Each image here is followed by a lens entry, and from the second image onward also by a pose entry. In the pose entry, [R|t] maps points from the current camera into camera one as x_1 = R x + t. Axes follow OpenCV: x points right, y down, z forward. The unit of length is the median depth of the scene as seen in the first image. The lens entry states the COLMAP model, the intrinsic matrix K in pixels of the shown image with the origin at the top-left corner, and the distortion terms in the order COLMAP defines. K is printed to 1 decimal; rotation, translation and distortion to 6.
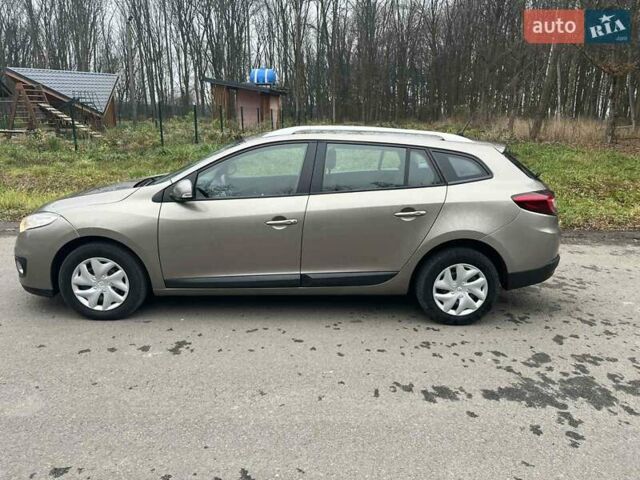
lens RADIAL K [[484.4, 0, 334.3], [0, 484.4, 241.5], [0, 0, 1]] dist [0.060124, -0.096481]
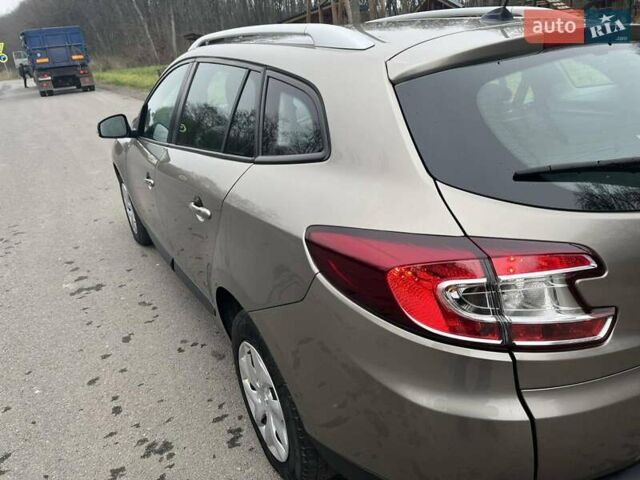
lens RADIAL K [[484.4, 0, 334.3], [0, 484.4, 241.5], [0, 0, 1]] dist [0.060124, -0.096481]
pose [[0.468687, 0.285616, -0.835916, 0.717316], [-0.125116, 0.958211, 0.257251, -0.194520], [0.874459, -0.015984, 0.484836, 0.952336]]
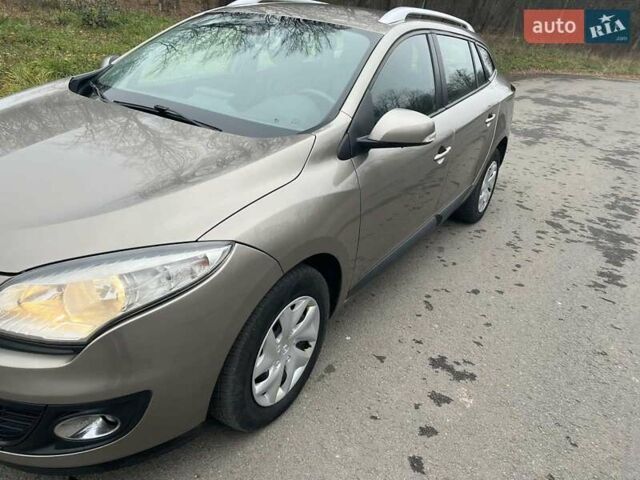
lens RADIAL K [[484.4, 0, 334.3], [0, 484.4, 241.5], [0, 0, 1]] dist [0.060124, -0.096481]
pose [[0.553380, -0.321307, 0.768461, -0.858523], [0.108784, 0.942578, 0.315772, -0.174864], [-0.825795, -0.091146, 0.556557, 0.772407]]
